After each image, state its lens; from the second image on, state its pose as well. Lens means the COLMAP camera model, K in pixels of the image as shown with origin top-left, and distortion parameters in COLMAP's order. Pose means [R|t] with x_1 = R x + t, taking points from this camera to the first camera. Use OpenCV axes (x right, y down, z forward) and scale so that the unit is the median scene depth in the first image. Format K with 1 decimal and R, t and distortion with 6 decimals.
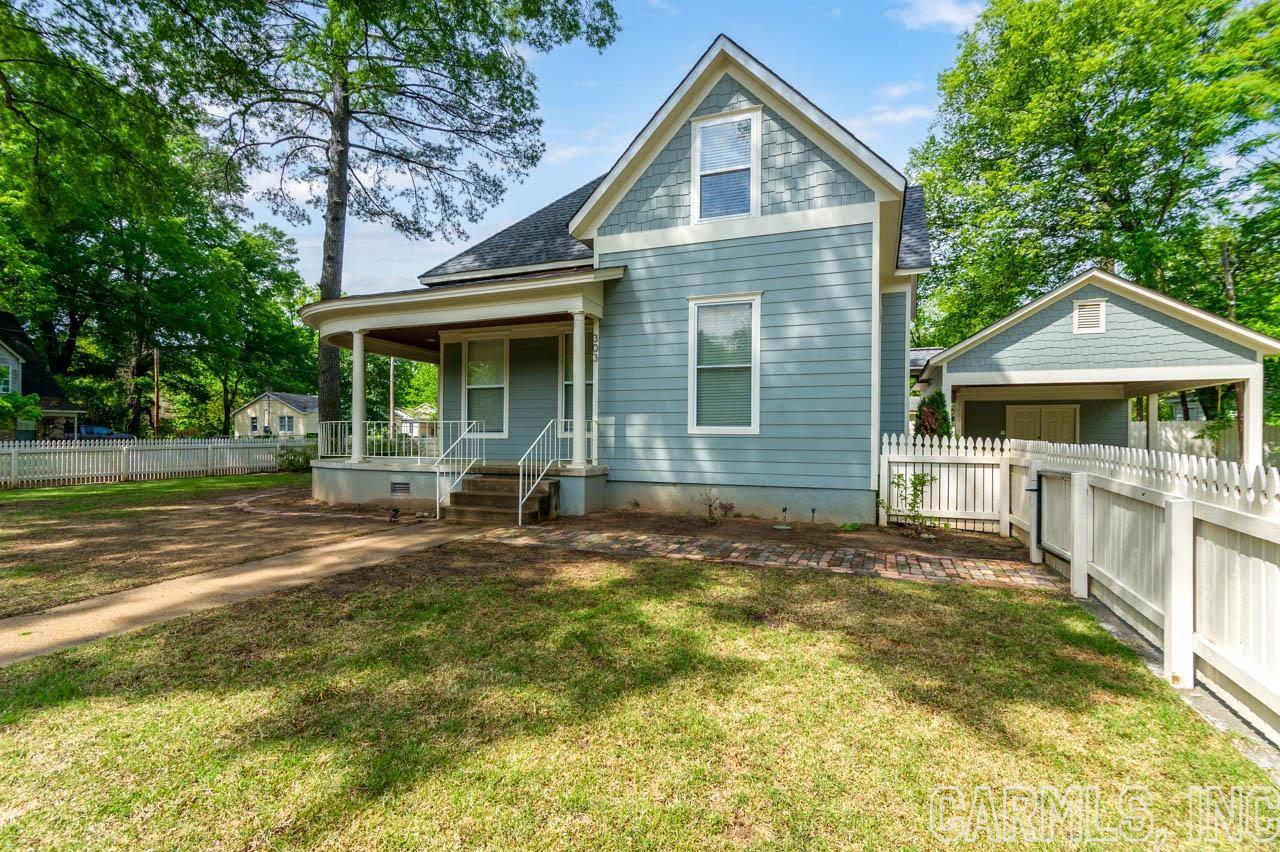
lens RADIAL K [[611.5, 0, 641.0], [0, 611.5, 430.7], [0, 0, 1]] dist [0.016948, 0.000717]
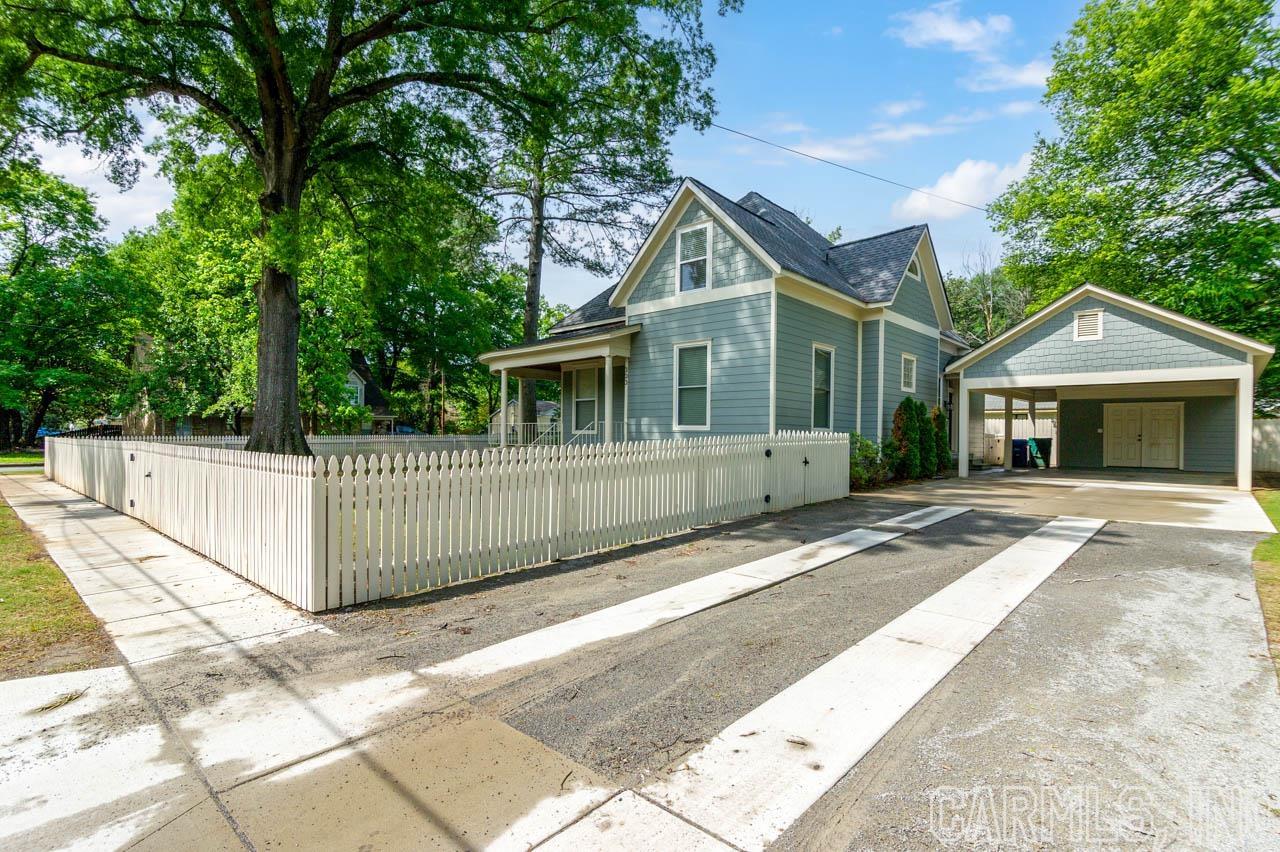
lens RADIAL K [[603.4, 0, 636.9], [0, 603.4, 431.8], [0, 0, 1]] dist [0.002942, 0.000172]
pose [[0.933158, 0.000471, -0.359467, 0.183406], [0.000734, 0.999995, 0.003216, 0.001342], [0.359467, -0.003265, 0.933152, -0.158022]]
